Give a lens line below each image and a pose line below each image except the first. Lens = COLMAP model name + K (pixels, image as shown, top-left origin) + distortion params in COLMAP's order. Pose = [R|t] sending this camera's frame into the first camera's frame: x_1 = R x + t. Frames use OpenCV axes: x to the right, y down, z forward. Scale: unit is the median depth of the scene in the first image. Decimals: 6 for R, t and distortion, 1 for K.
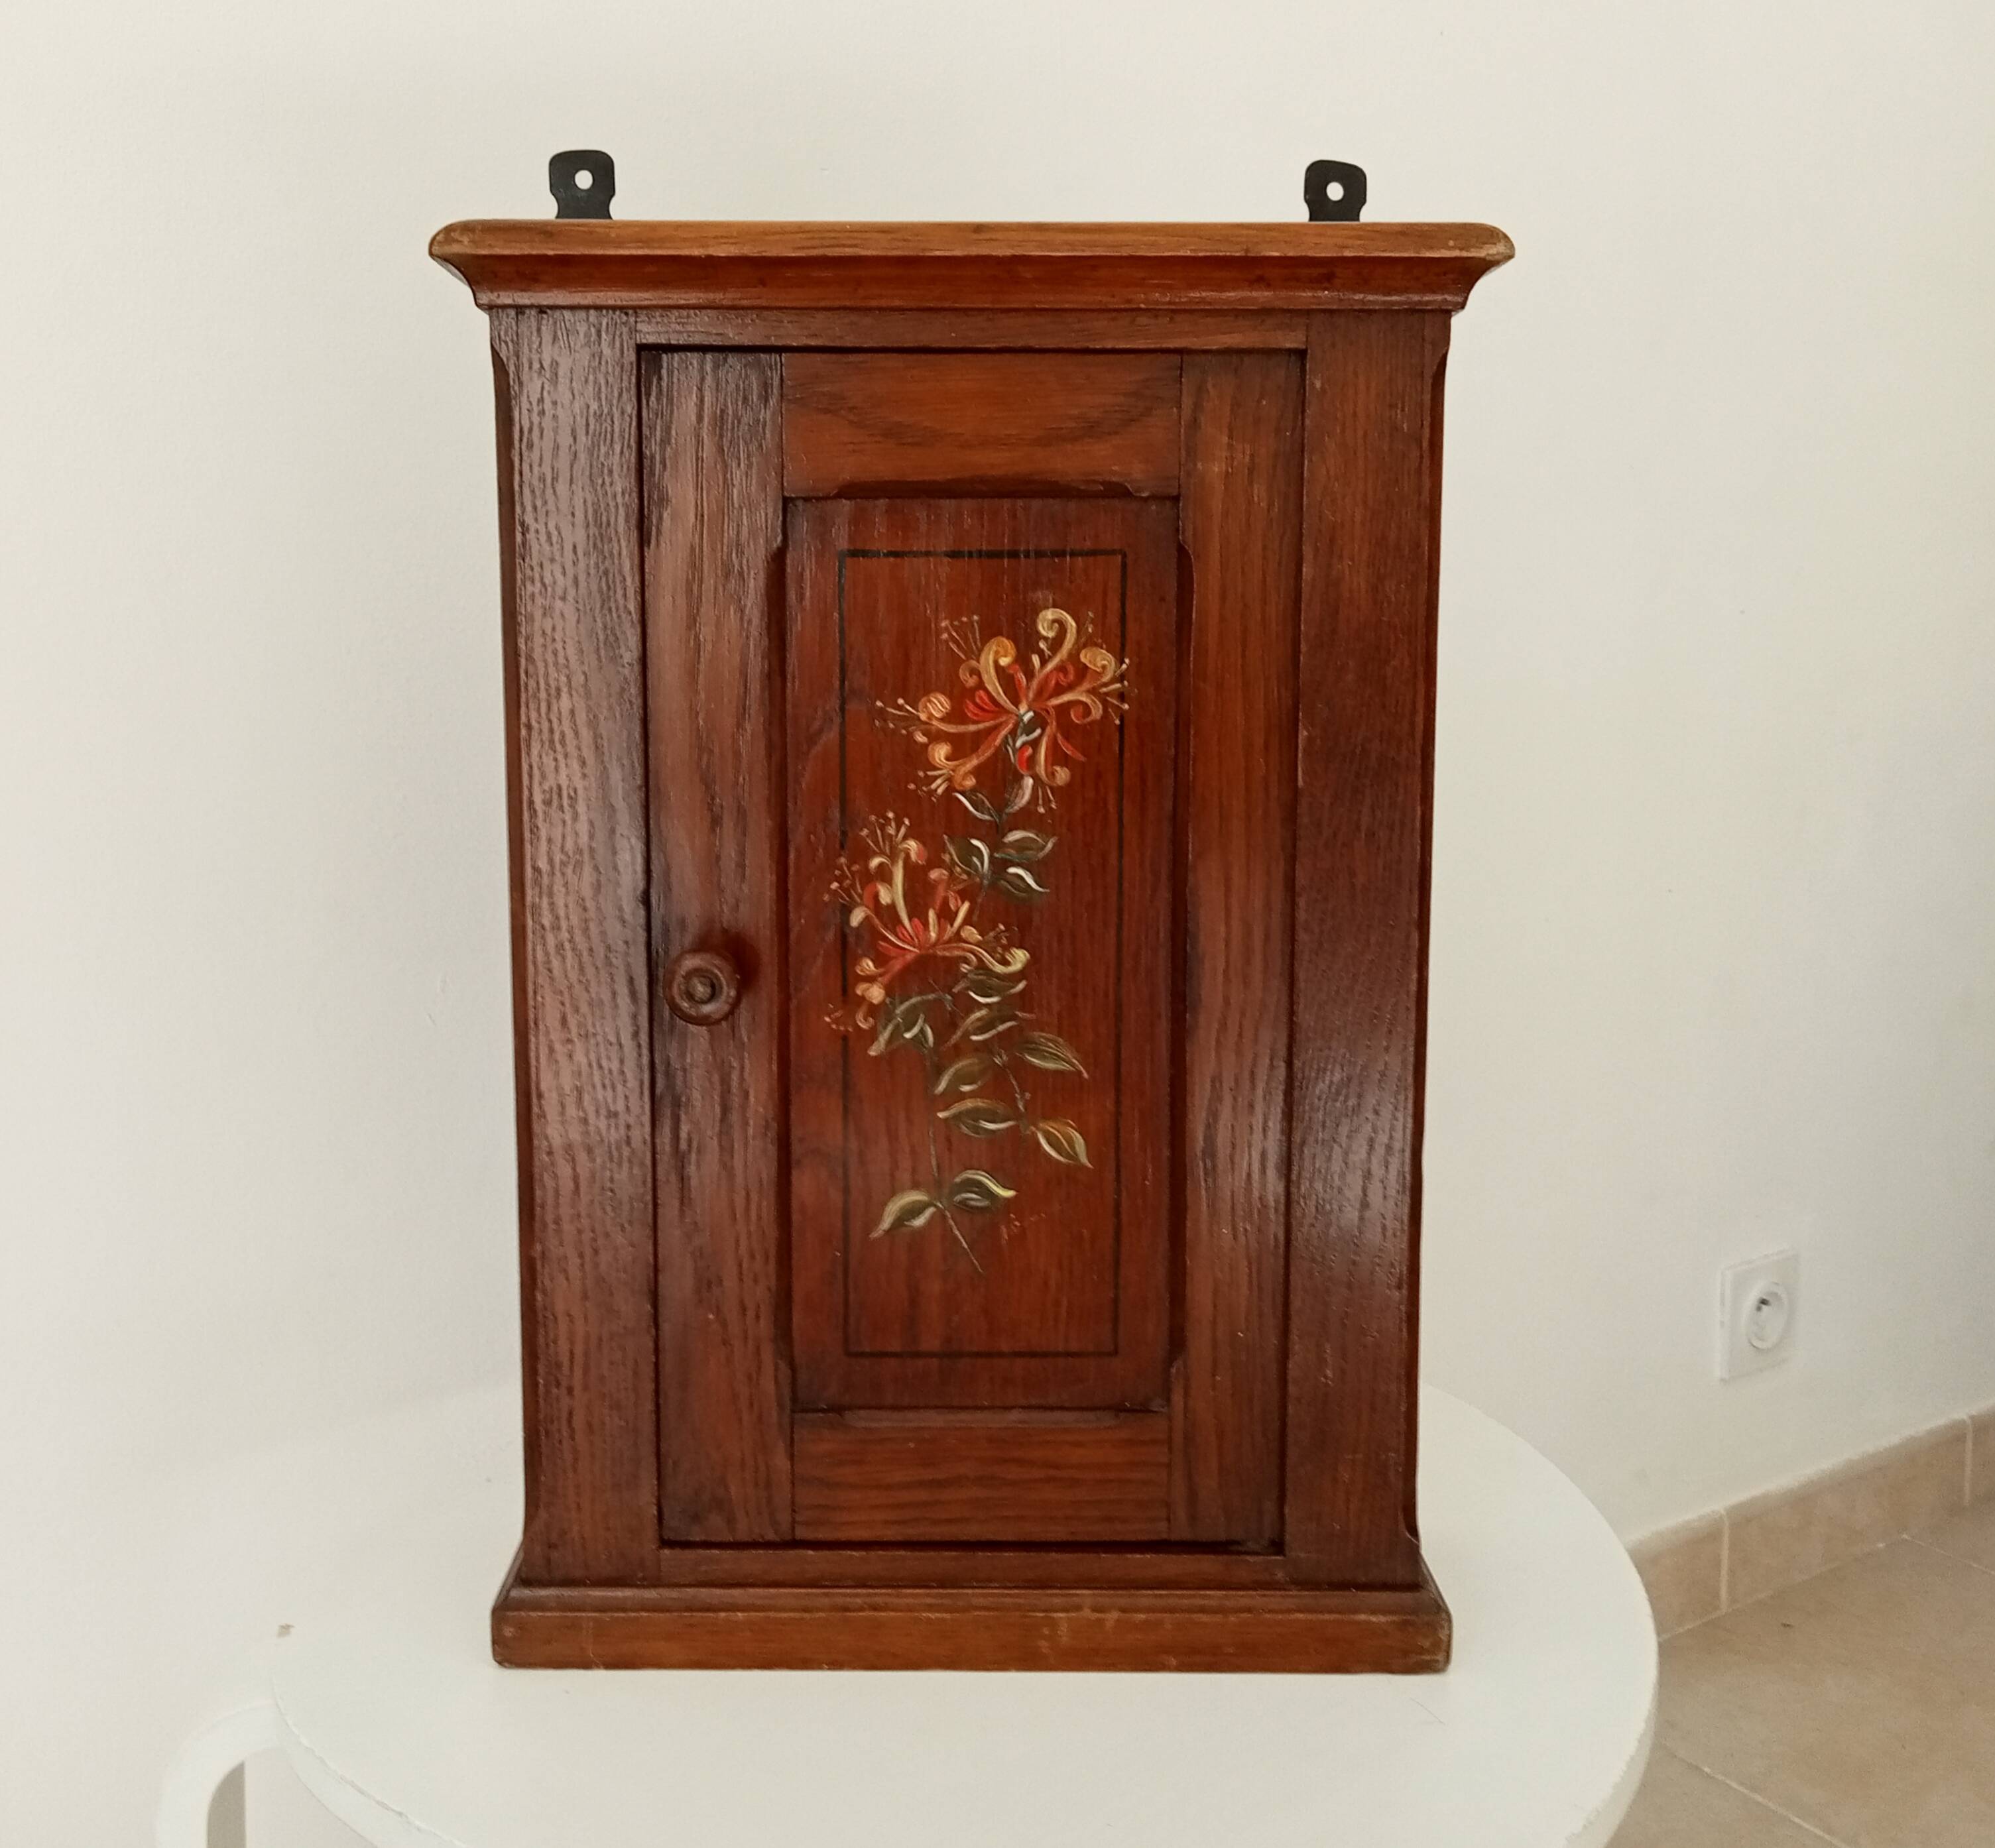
lens RADIAL K [[1785.1, 0, 921.1], [0, 1785.1, 806.9], [0, 0, 1]] dist [0.011361, -0.024707]
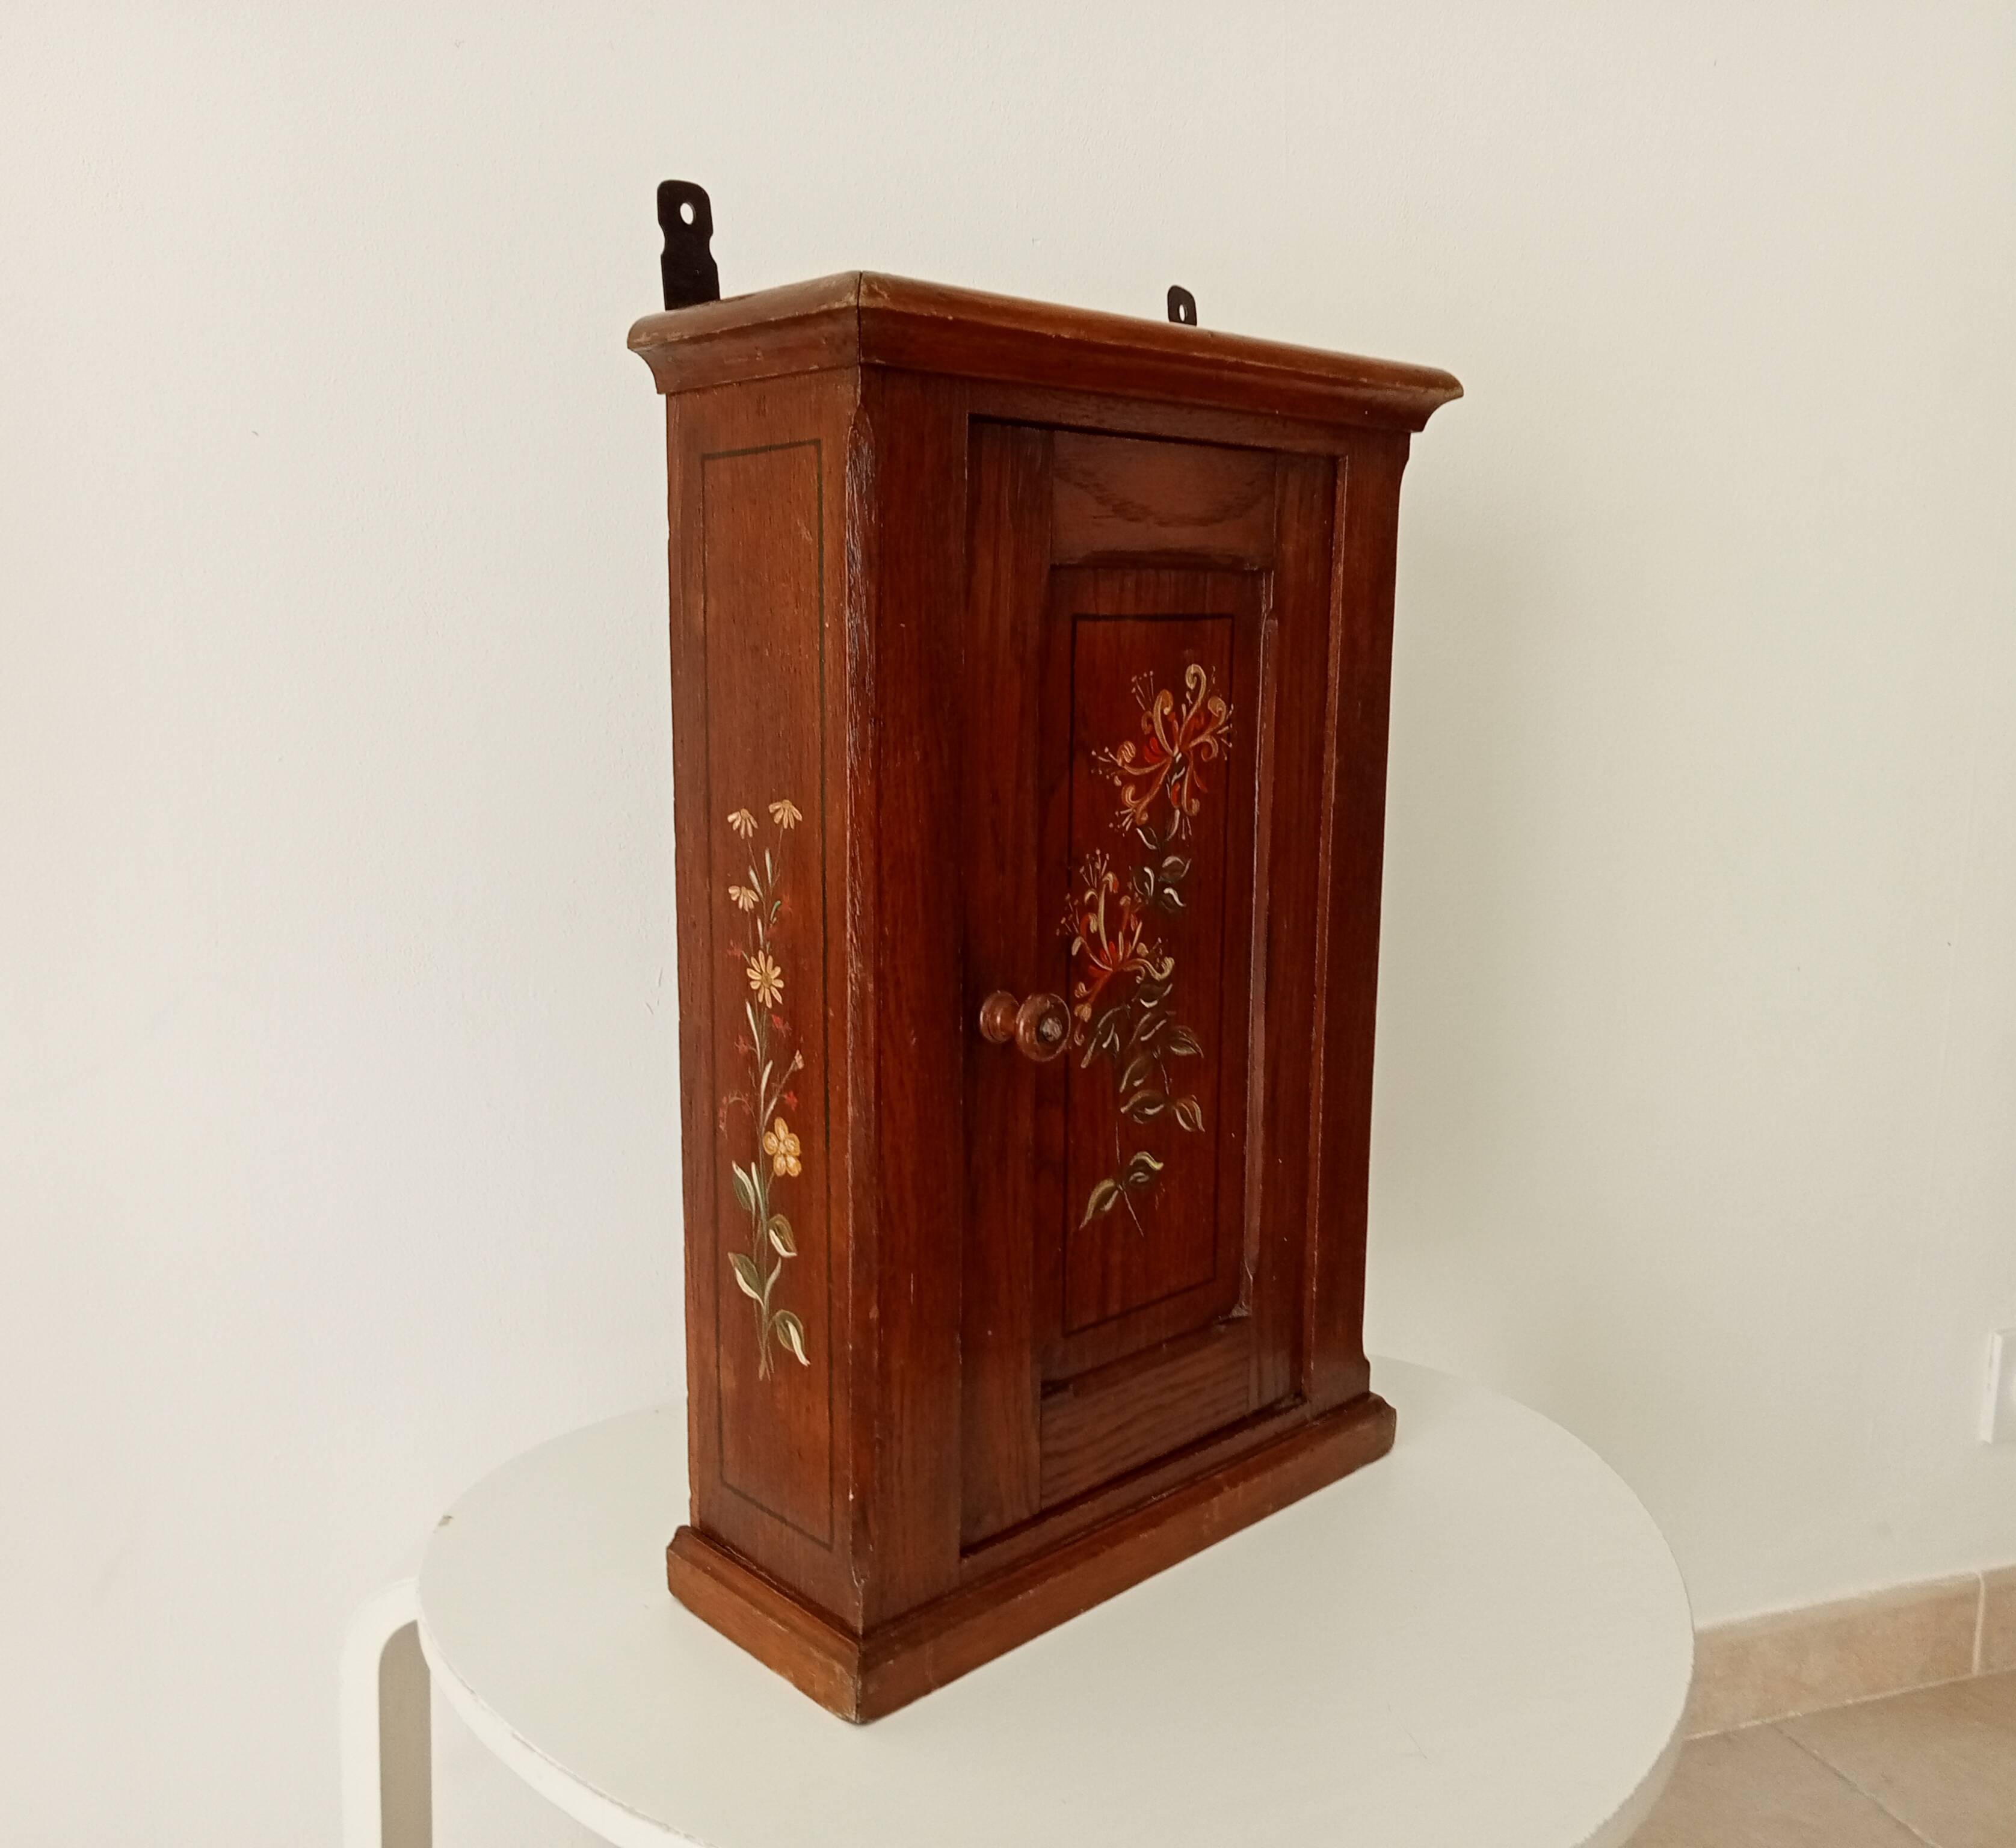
lens RADIAL K [[1732.2, 0, 784.1], [0, 1732.2, 877.9], [0, 0, 1]] dist [0.012321, -0.004744]
pose [[0.777608, -0.093665, 0.621733, -0.843078], [0.059582, 0.995369, 0.075434, -0.072729], [-0.625919, -0.021614, 0.779588, 0.277139]]
